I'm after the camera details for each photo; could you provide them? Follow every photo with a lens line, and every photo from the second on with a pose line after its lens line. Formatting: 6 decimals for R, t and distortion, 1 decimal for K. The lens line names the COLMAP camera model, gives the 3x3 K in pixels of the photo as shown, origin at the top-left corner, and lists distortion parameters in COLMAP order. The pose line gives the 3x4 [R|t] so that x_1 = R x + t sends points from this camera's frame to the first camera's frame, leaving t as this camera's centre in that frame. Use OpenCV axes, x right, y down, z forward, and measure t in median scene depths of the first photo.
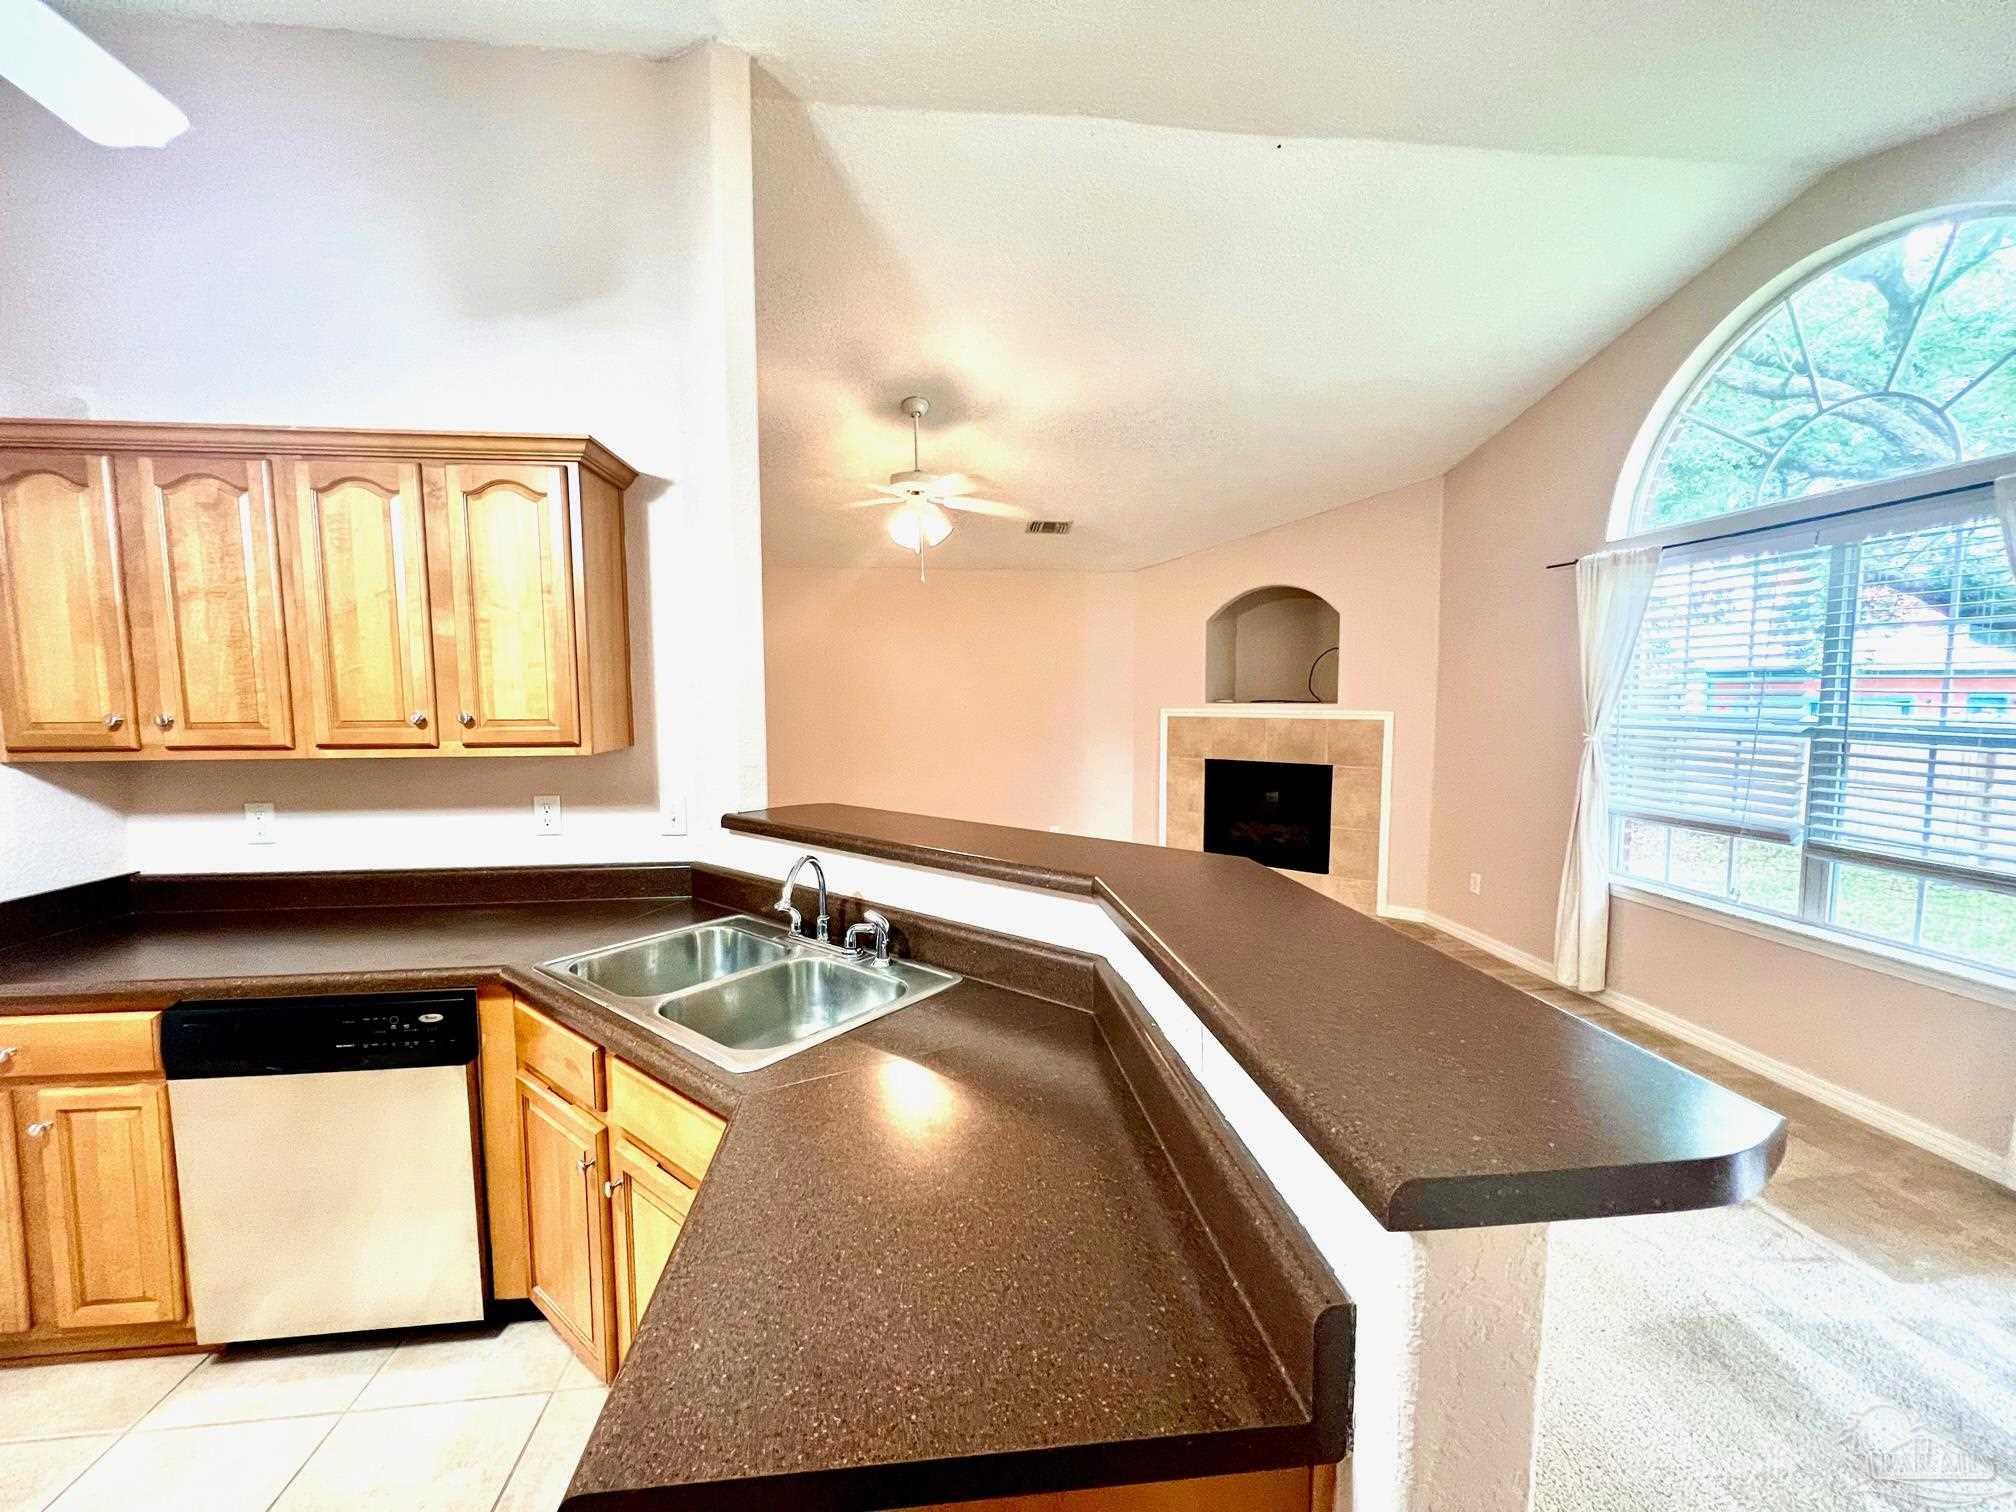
lens RADIAL K [[801.5, 0, 1001.5], [0, 801.5, 754.0], [0, 0, 1]] dist [-0.000207, -0.000067]
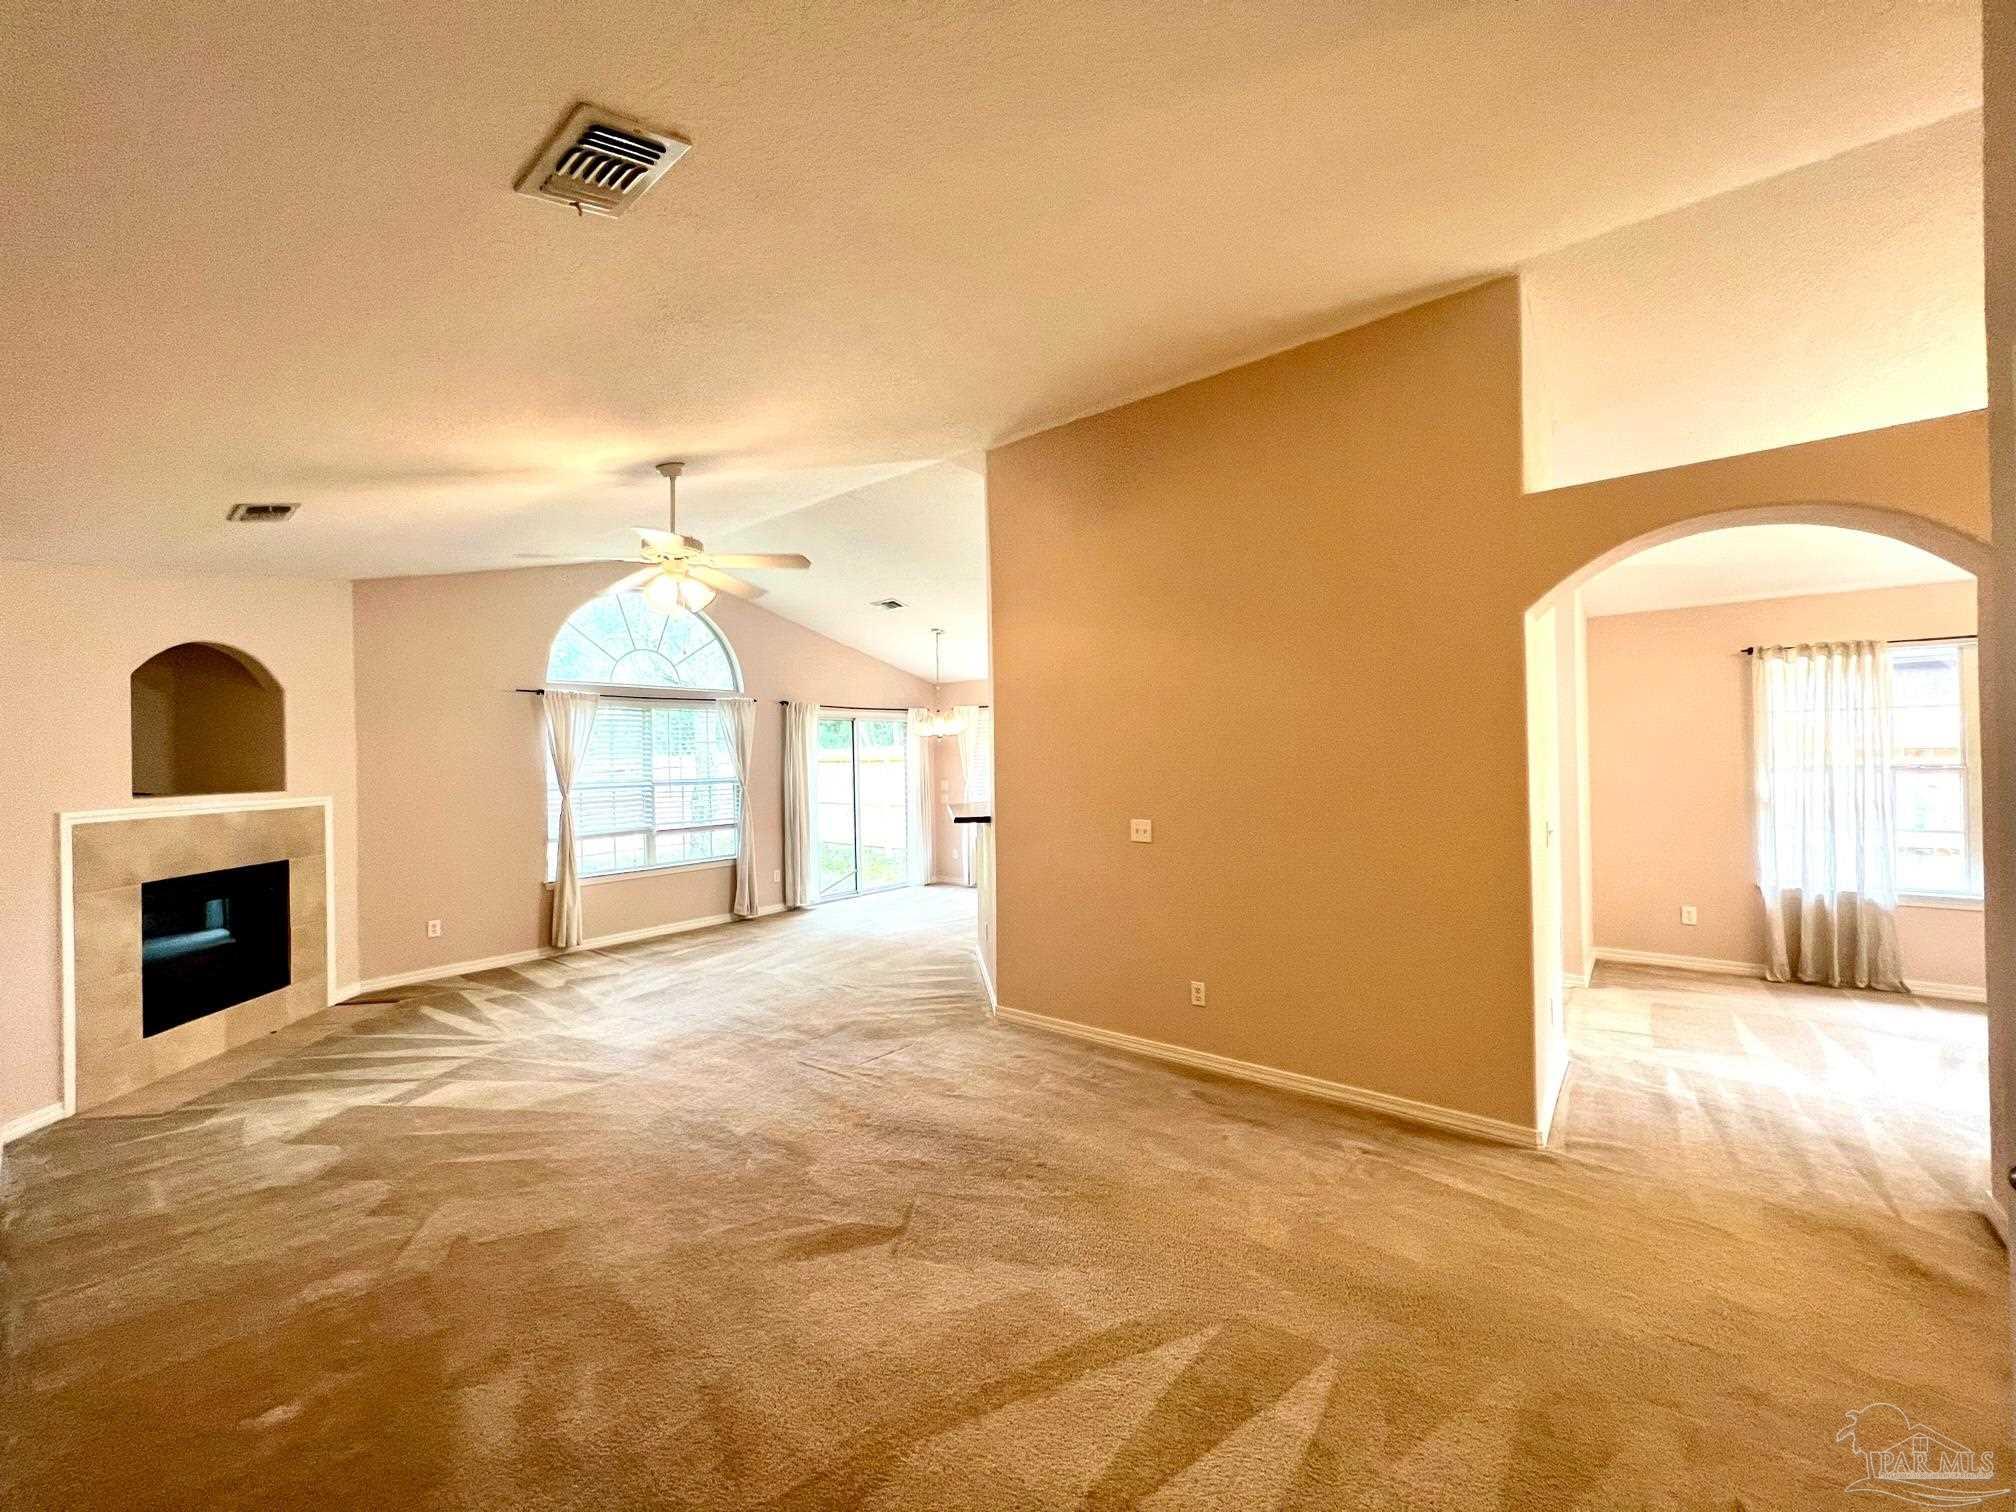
lens RADIAL K [[796.9, 0, 1008.0], [0, 796.9, 756.0], [0, 0, 1]] dist [-0.000204, 0.000025]
pose [[-0.708676, 0.016859, 0.705333, -1.463897], [0.077319, 0.995549, 0.053890, -0.161654], [-0.701285, 0.092727, -0.706825, 1.981403]]
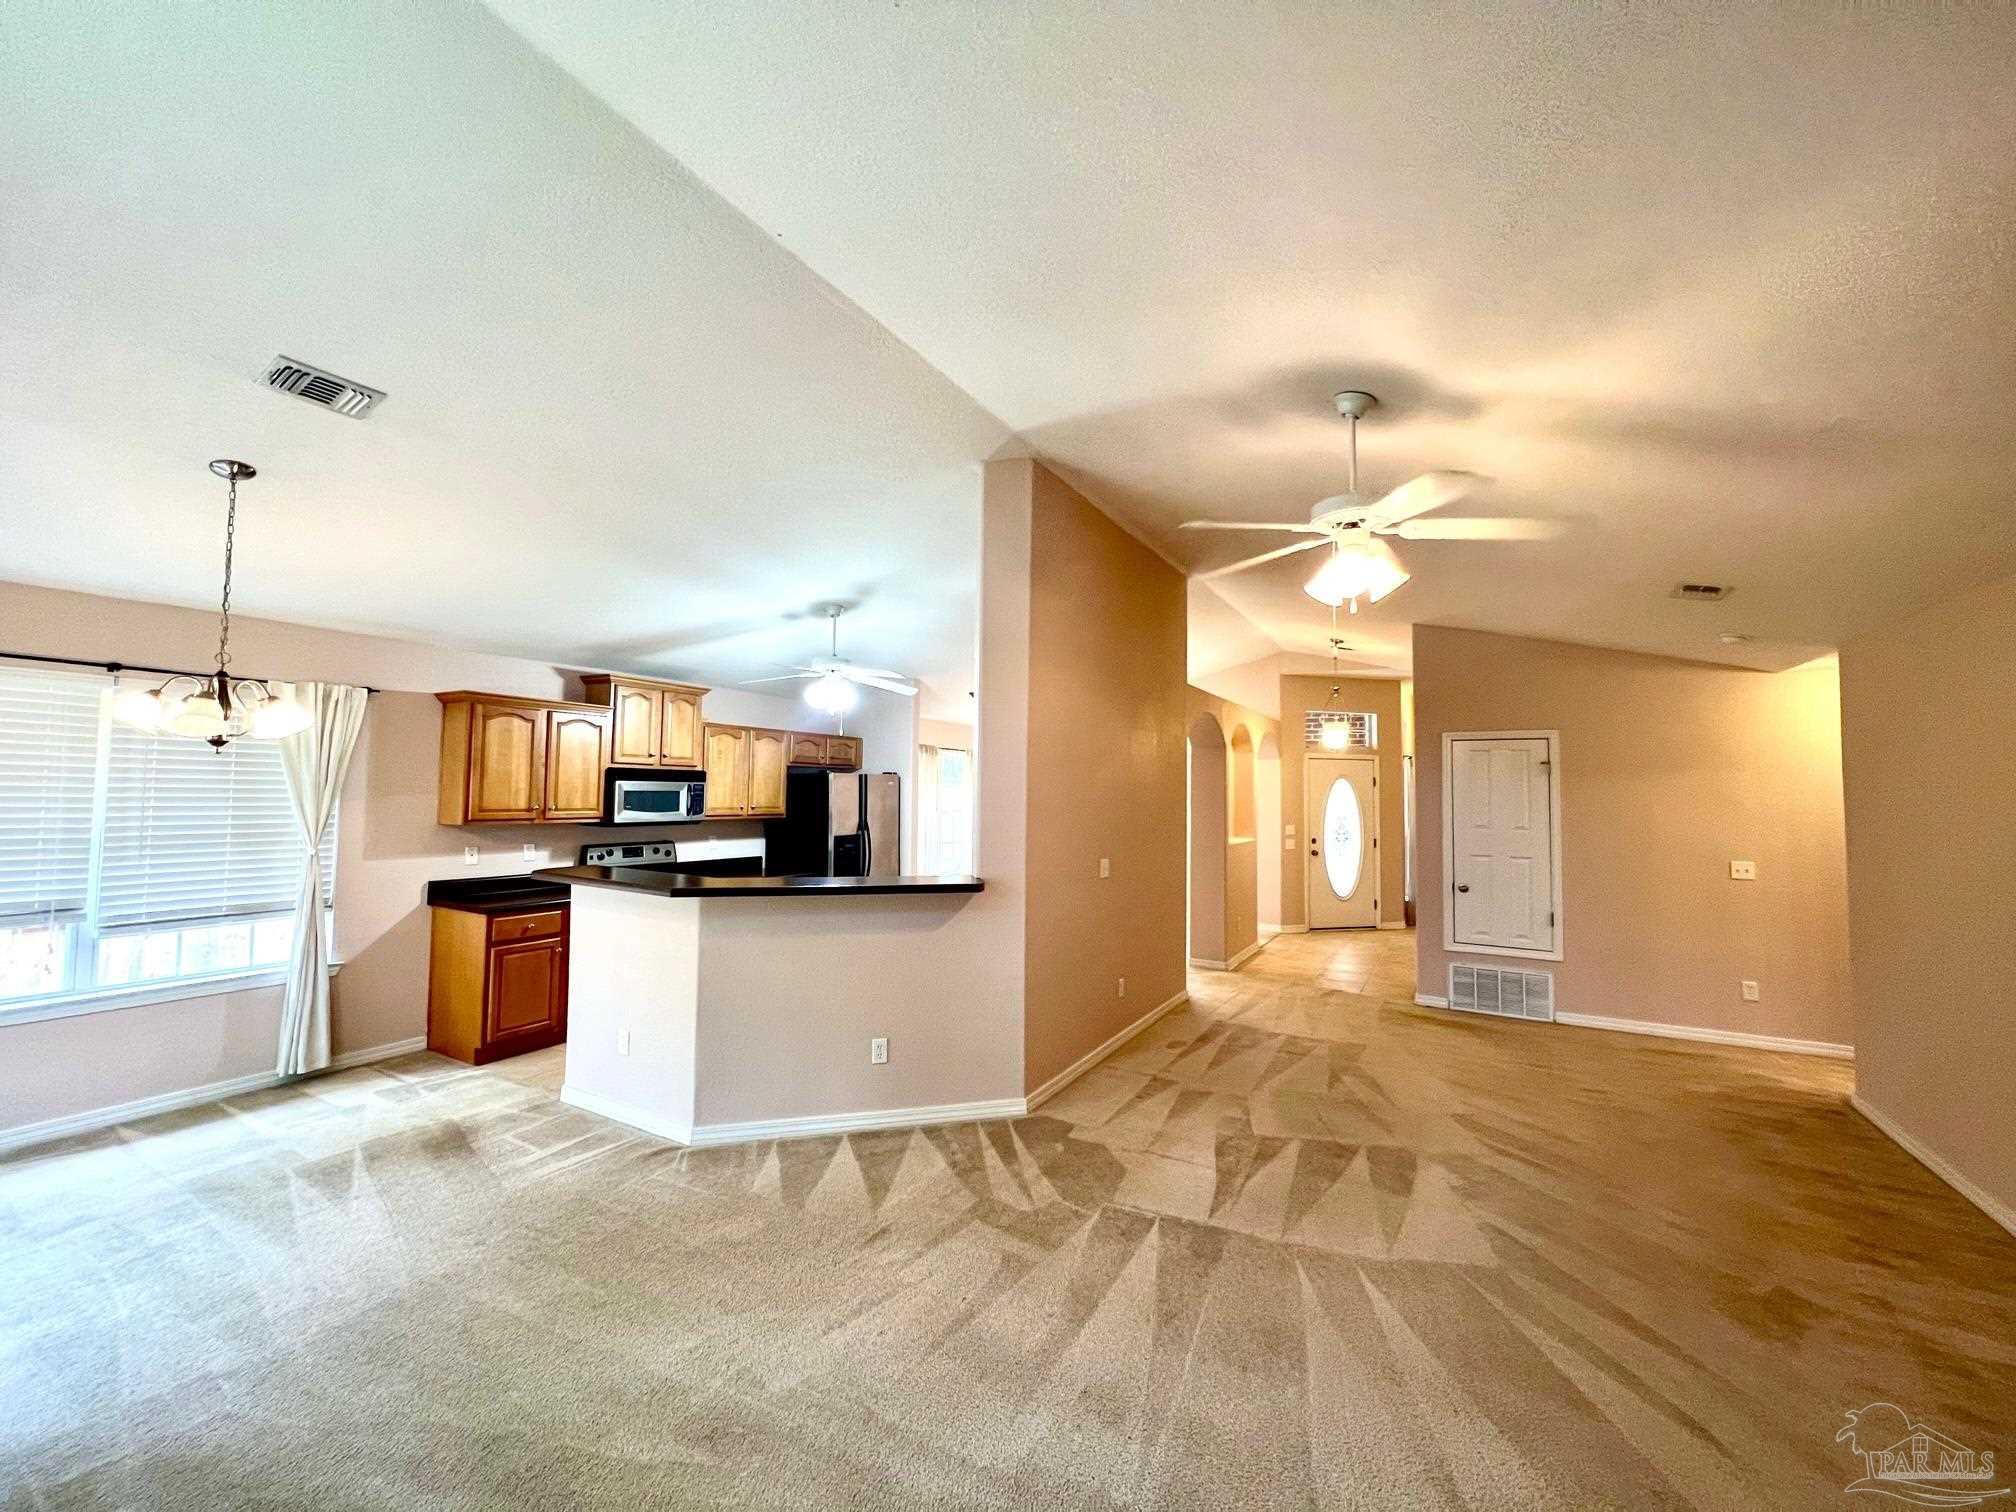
lens RADIAL K [[806.0, 0, 1004.0], [0, 806.0, 753.2], [0, 0, 1]] dist [-0.000025, -0.000012]
pose [[-0.595670, -0.043019, -0.802076, 0.848663], [-0.077855, 0.996955, 0.004348, -0.169295], [0.799447, 0.065036, -0.597206, 1.663434]]
